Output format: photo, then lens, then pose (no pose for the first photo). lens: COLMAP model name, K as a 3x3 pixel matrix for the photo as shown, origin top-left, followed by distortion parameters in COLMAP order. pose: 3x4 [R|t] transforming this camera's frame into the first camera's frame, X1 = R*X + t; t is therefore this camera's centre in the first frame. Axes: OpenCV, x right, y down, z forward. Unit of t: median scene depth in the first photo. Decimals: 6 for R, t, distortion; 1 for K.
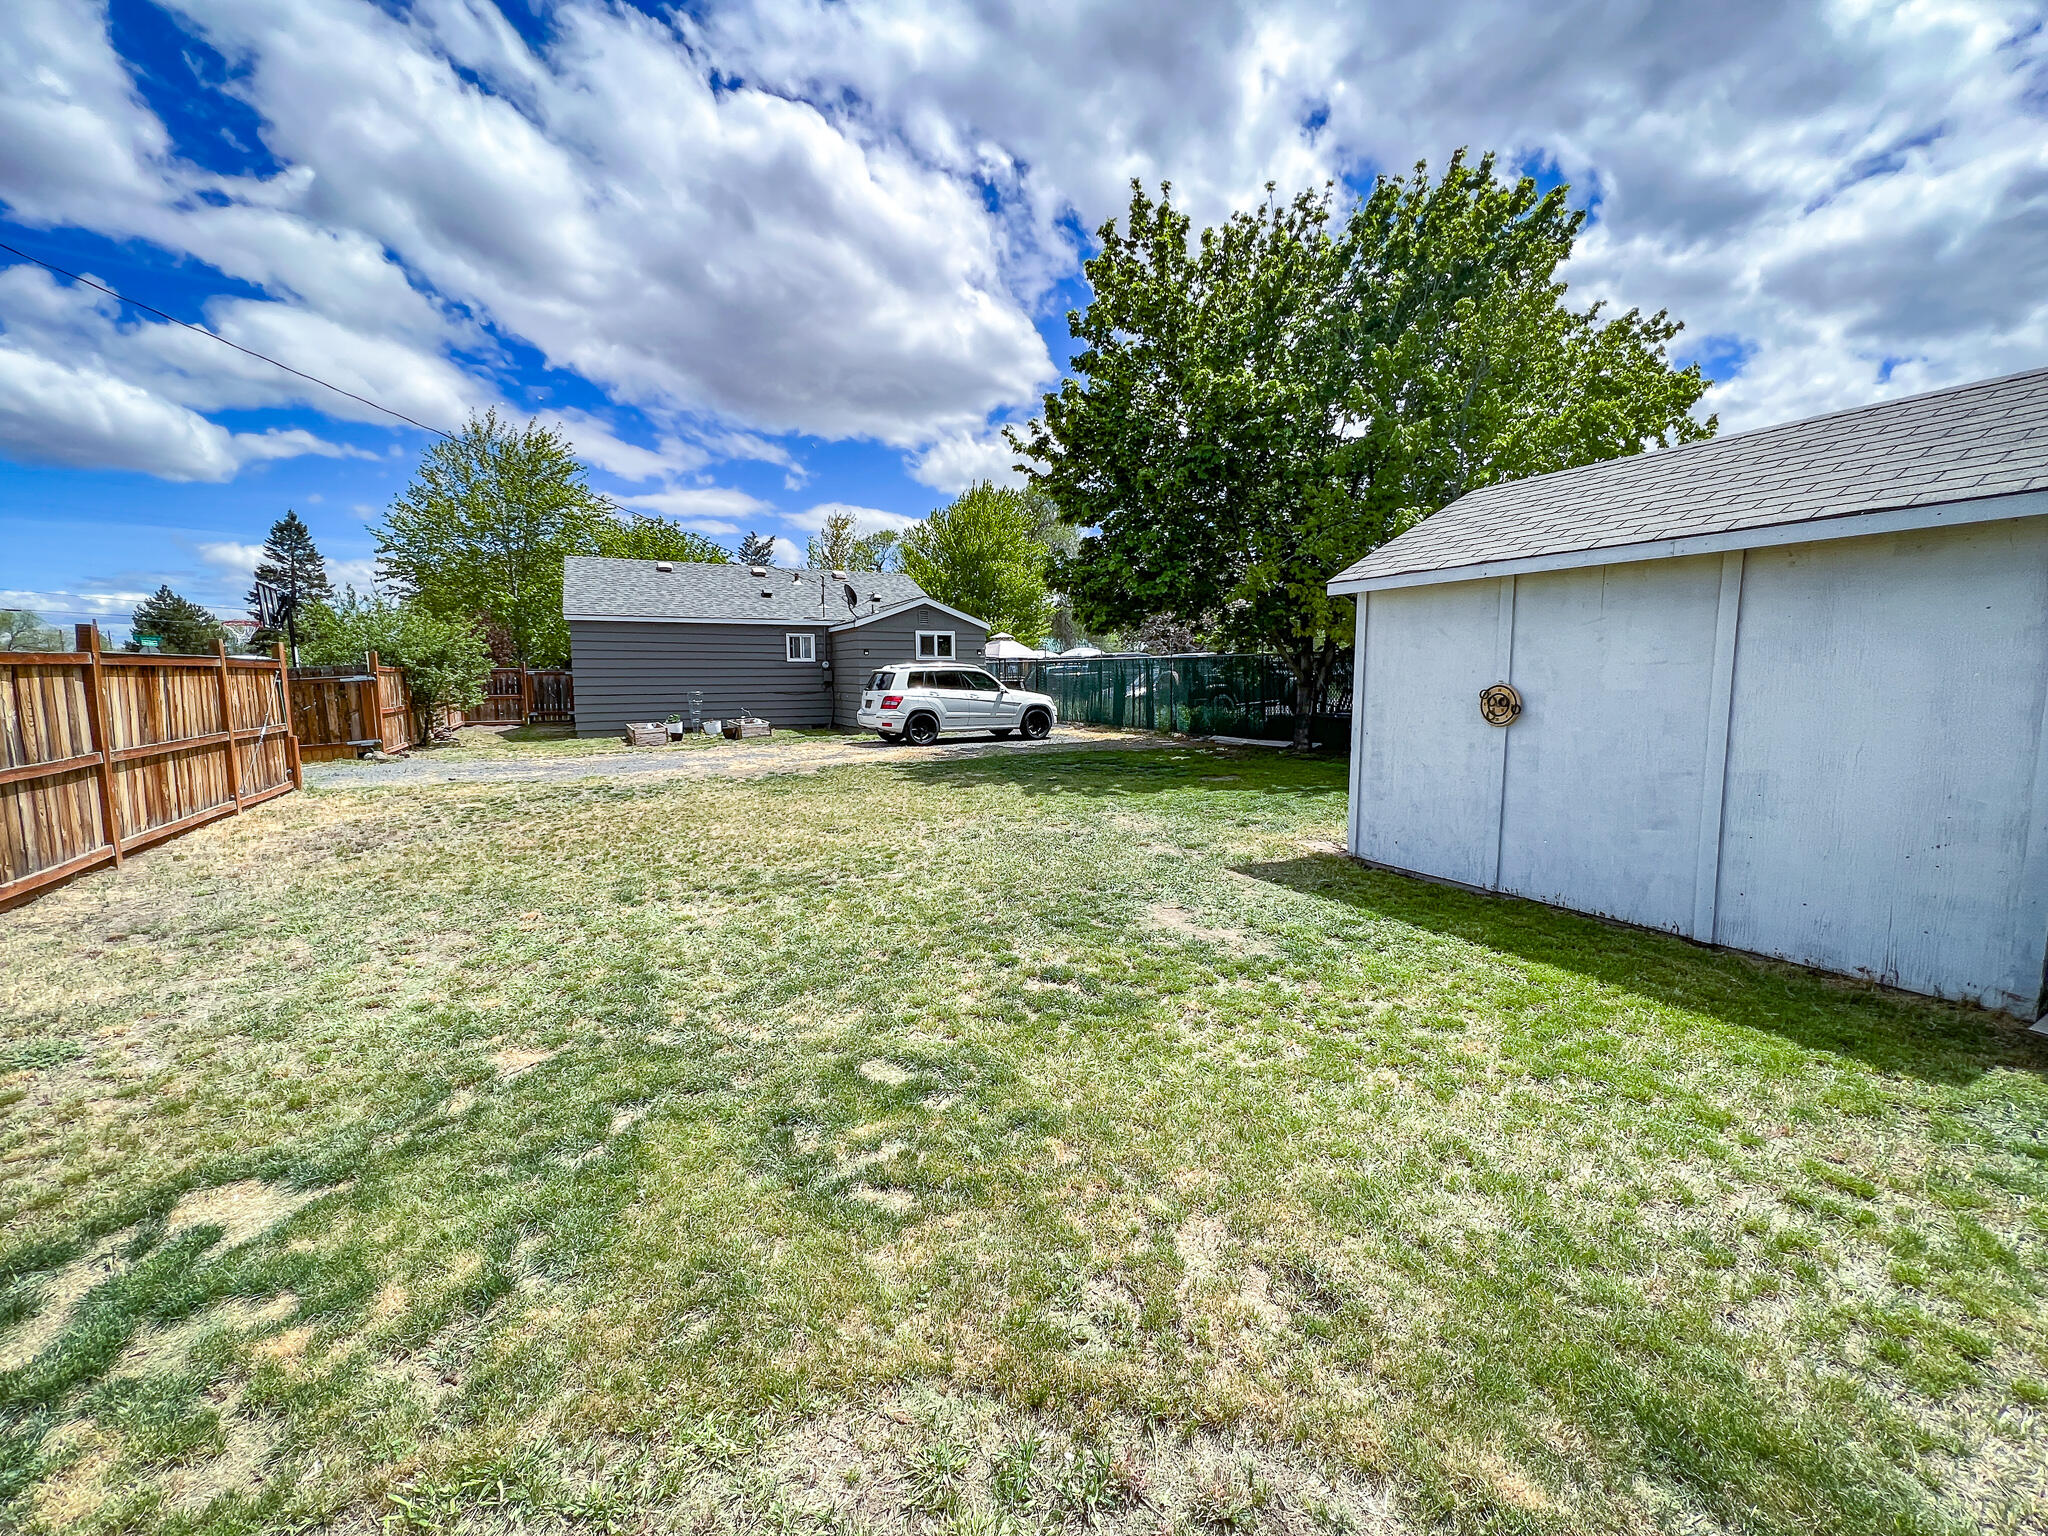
lens RADIAL K [[824.1, 0, 1017.2], [0, 824.1, 767.6], [0, 0, 1]] dist [0.001342, 0.000692]
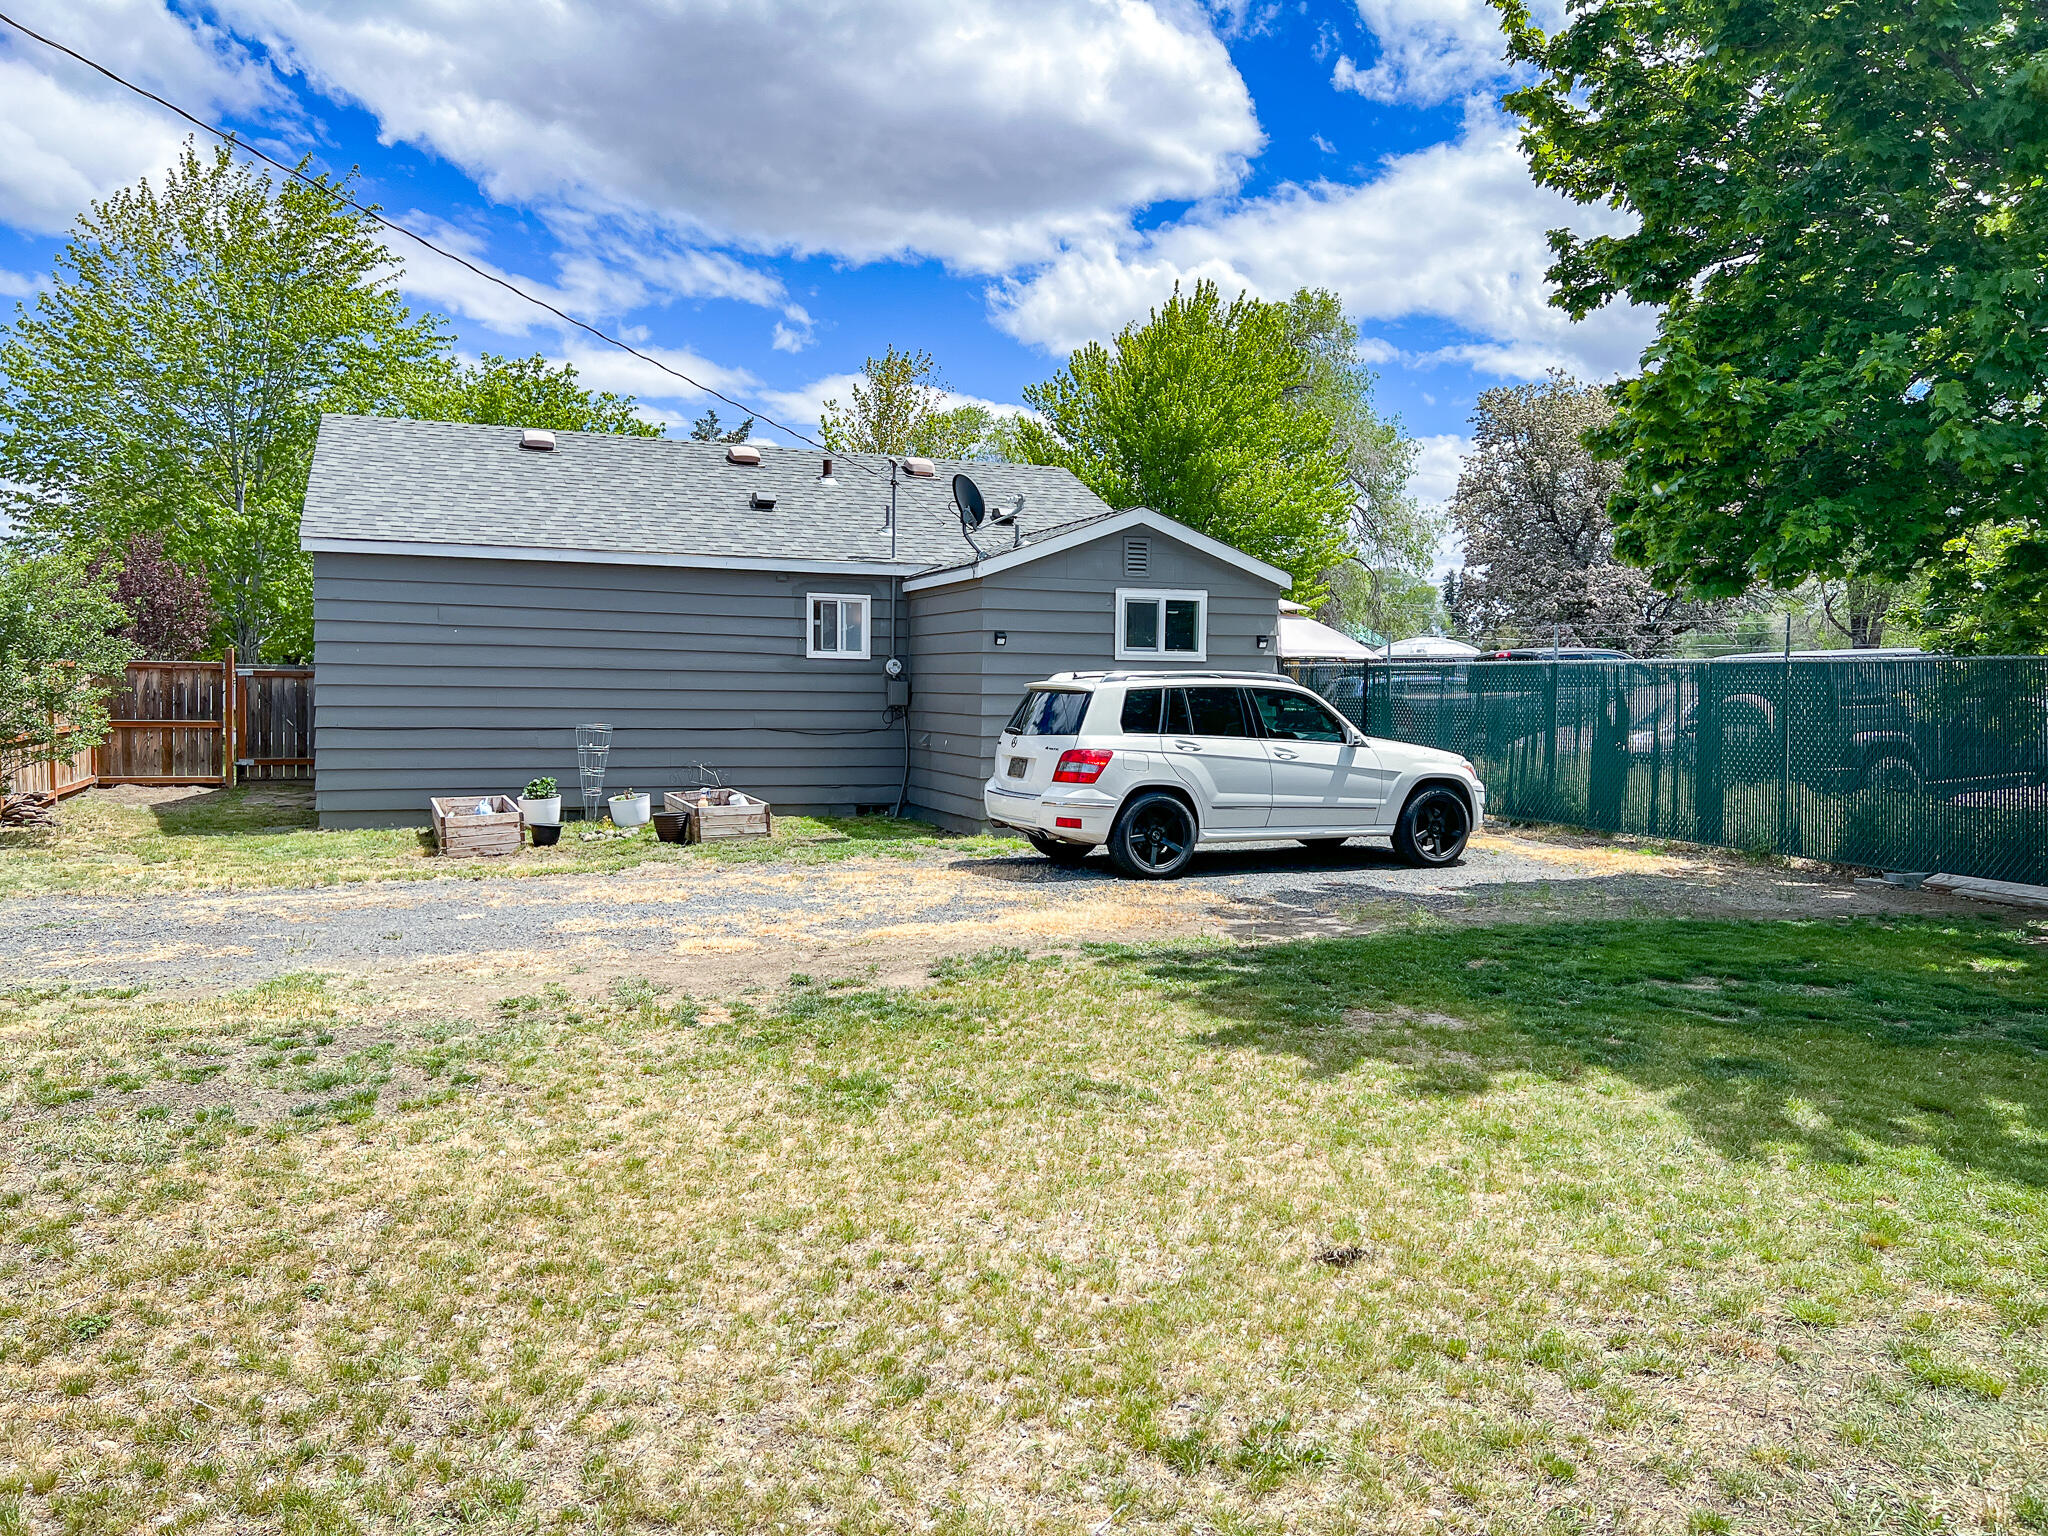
lens RADIAL K [[1492.3, 0, 1026.4], [0, 1492.3, 779.8], [0, 0, 1]] dist [0.044913, -0.022649]
pose [[0.994939, 0.023032, -0.097810, -0.087360], [-0.027565, 0.998595, -0.045259, -0.032881], [0.096631, 0.047726, 0.994175, 0.240088]]
